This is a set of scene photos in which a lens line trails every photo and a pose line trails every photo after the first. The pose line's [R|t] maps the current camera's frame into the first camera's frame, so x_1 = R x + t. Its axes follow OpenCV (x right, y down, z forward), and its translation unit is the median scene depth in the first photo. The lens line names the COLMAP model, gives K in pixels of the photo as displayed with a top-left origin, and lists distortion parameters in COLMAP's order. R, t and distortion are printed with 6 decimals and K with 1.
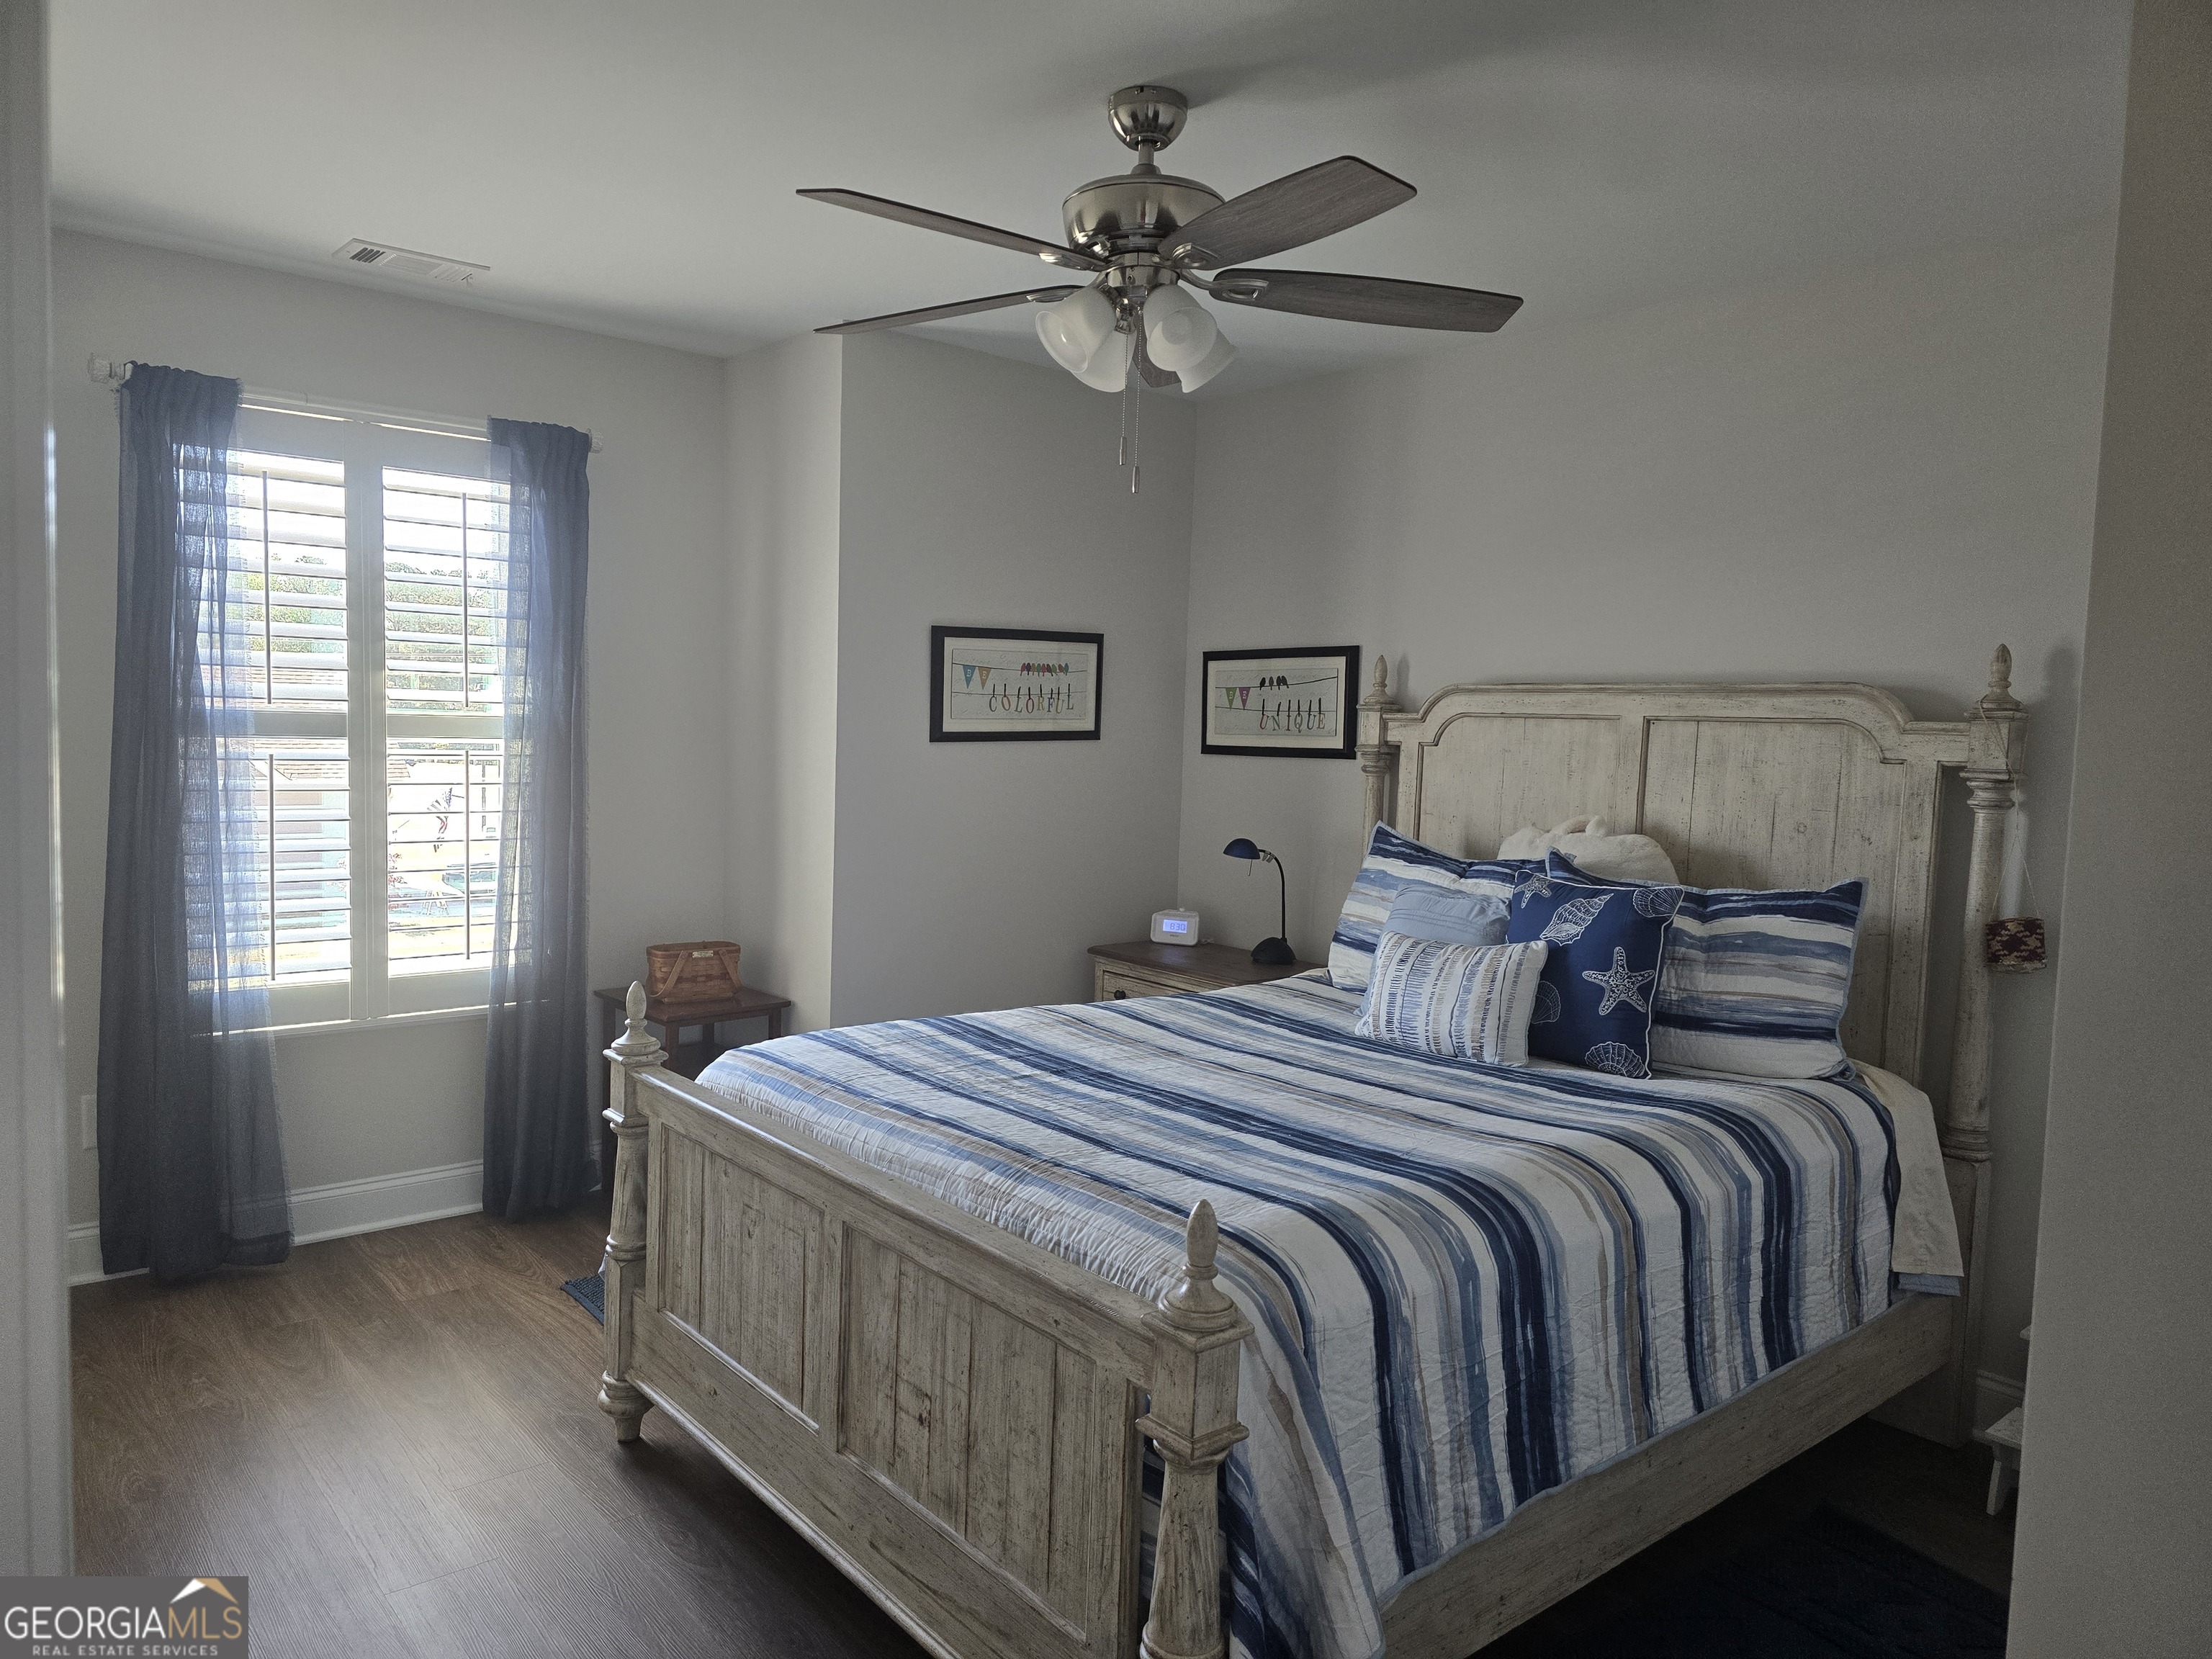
lens RADIAL K [[1485.7, 0, 1094.7], [0, 1485.7, 825.5], [0, 0, 1]] dist [0.045109, -0.020181]
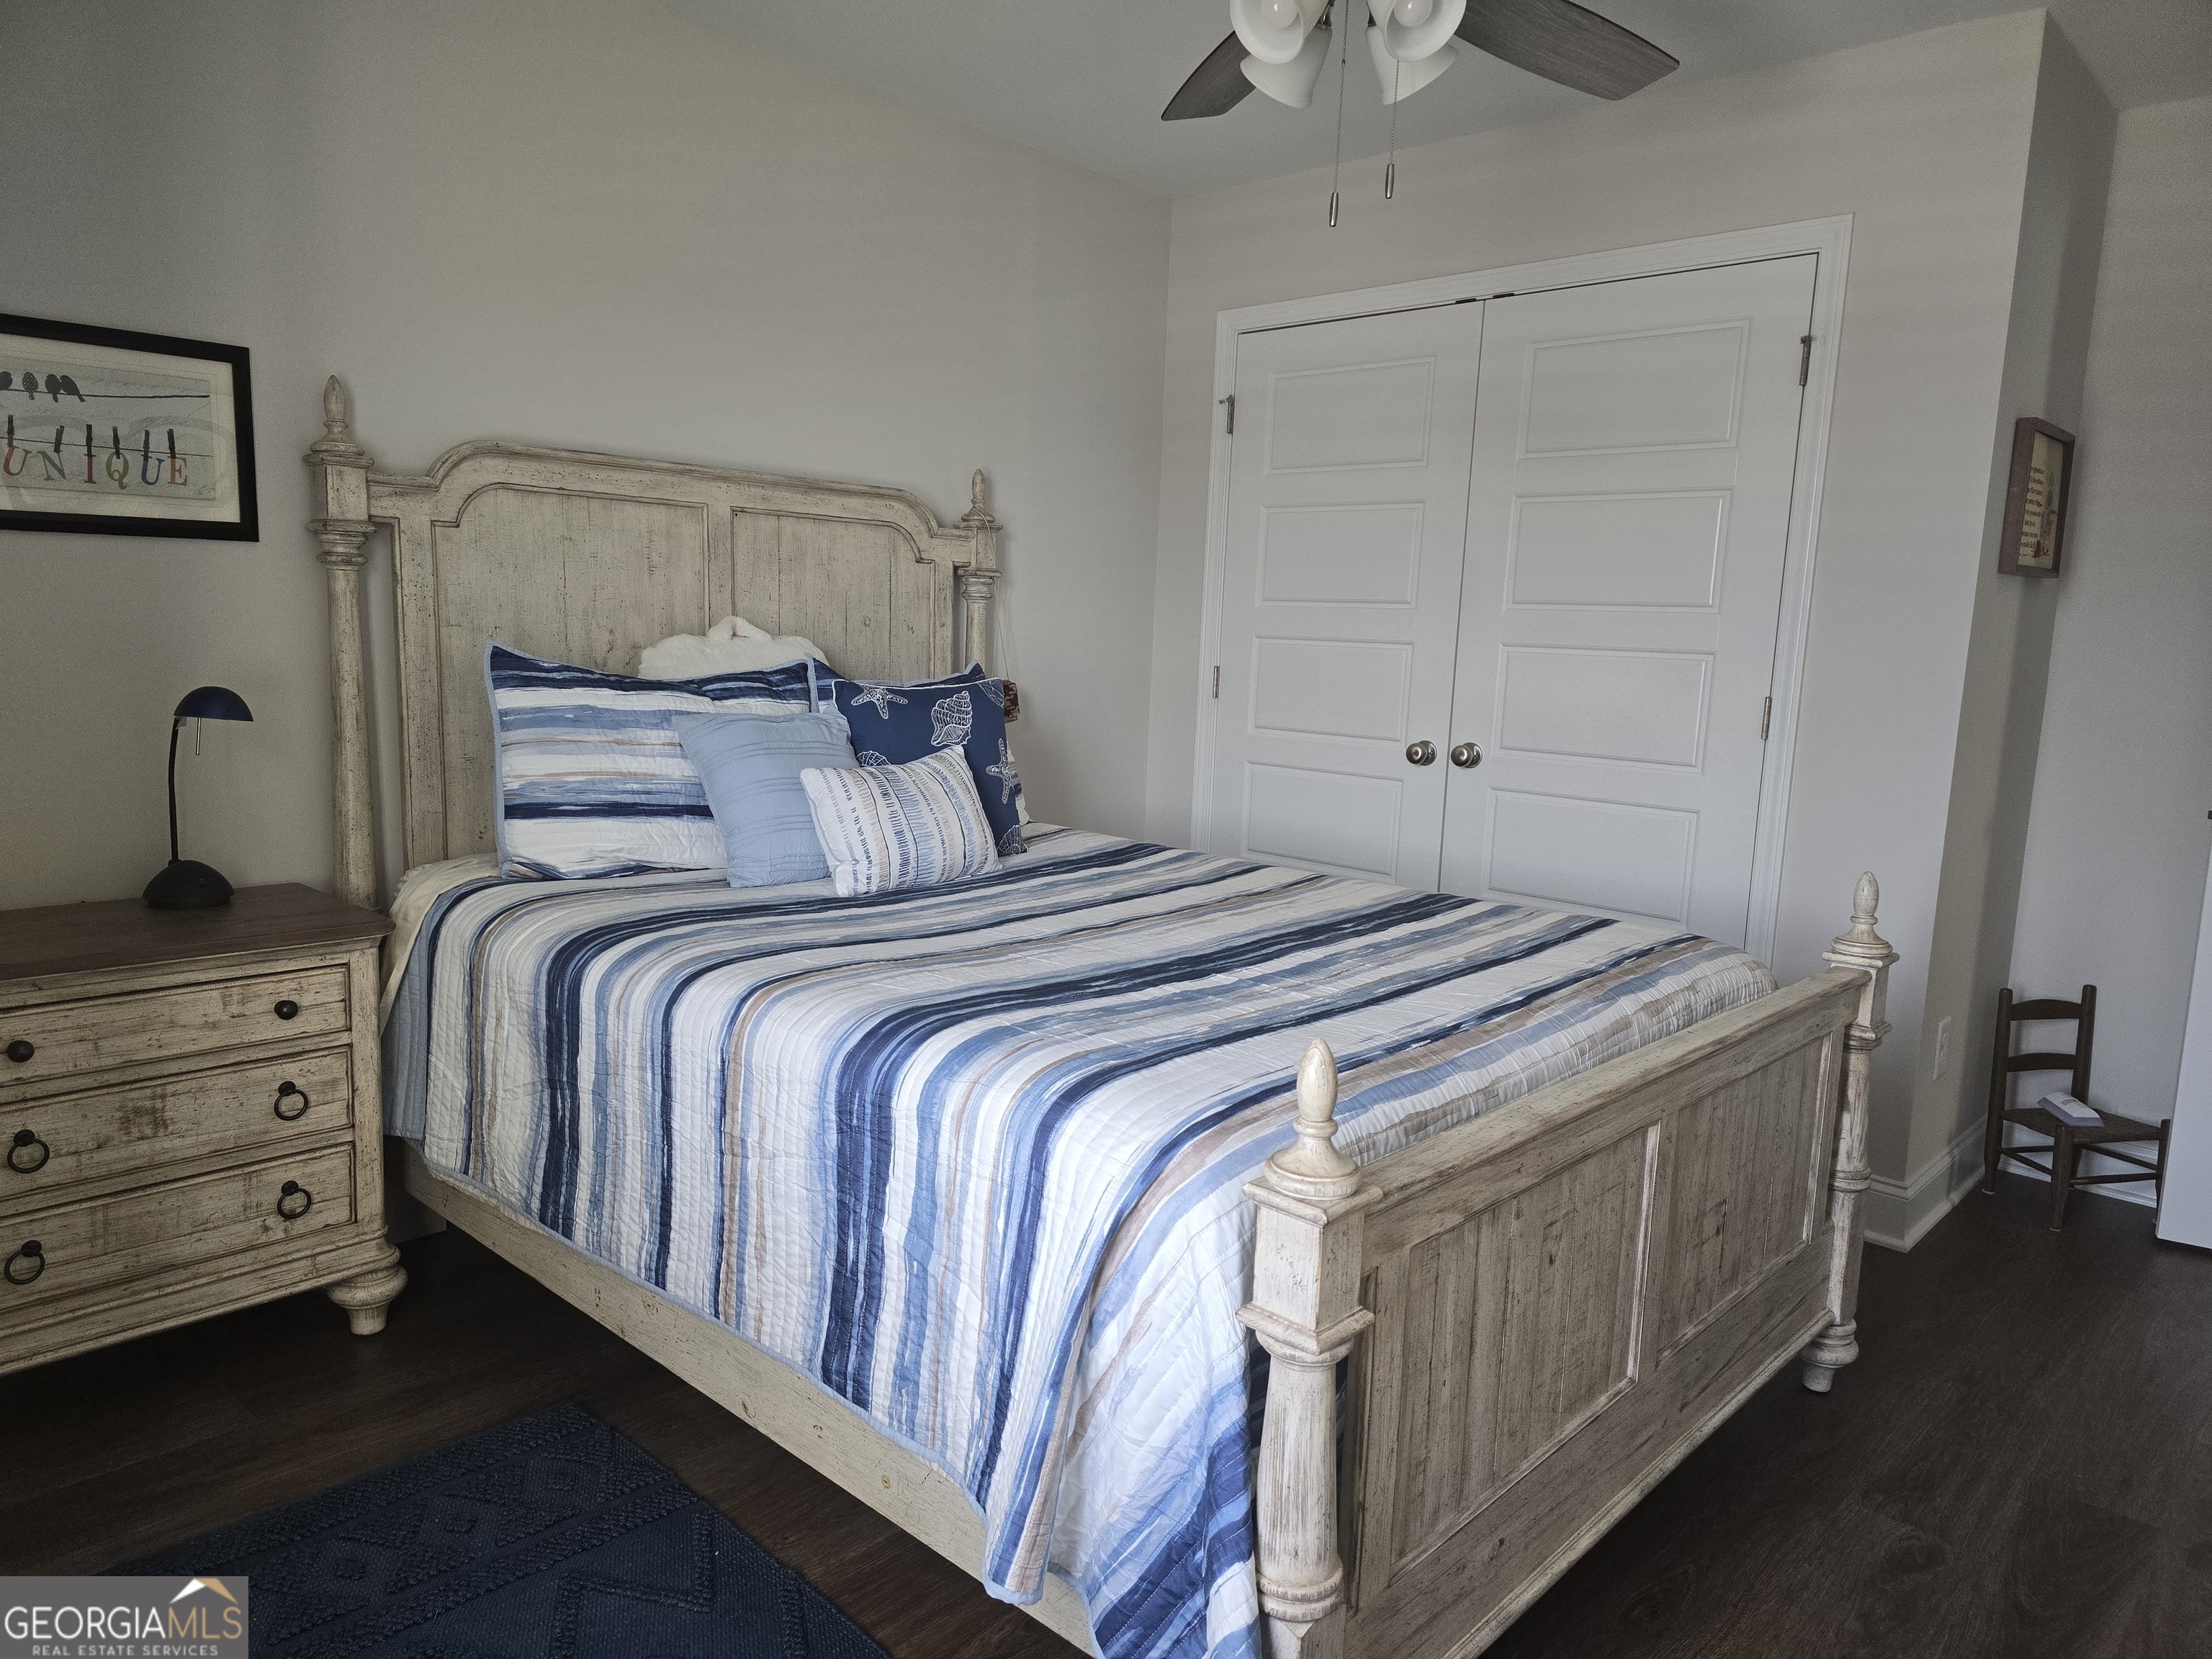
lens RADIAL K [[1485.7, 0, 1092.6], [0, 1485.7, 813.5], [0, 0, 1]] dist [0.045109, -0.020181]
pose [[-0.115071, -0.161914, 0.980073, -0.625955], [0.028141, 0.985699, 0.166147, -0.035450], [-0.992959, 0.046699, -0.108869, 0.943943]]
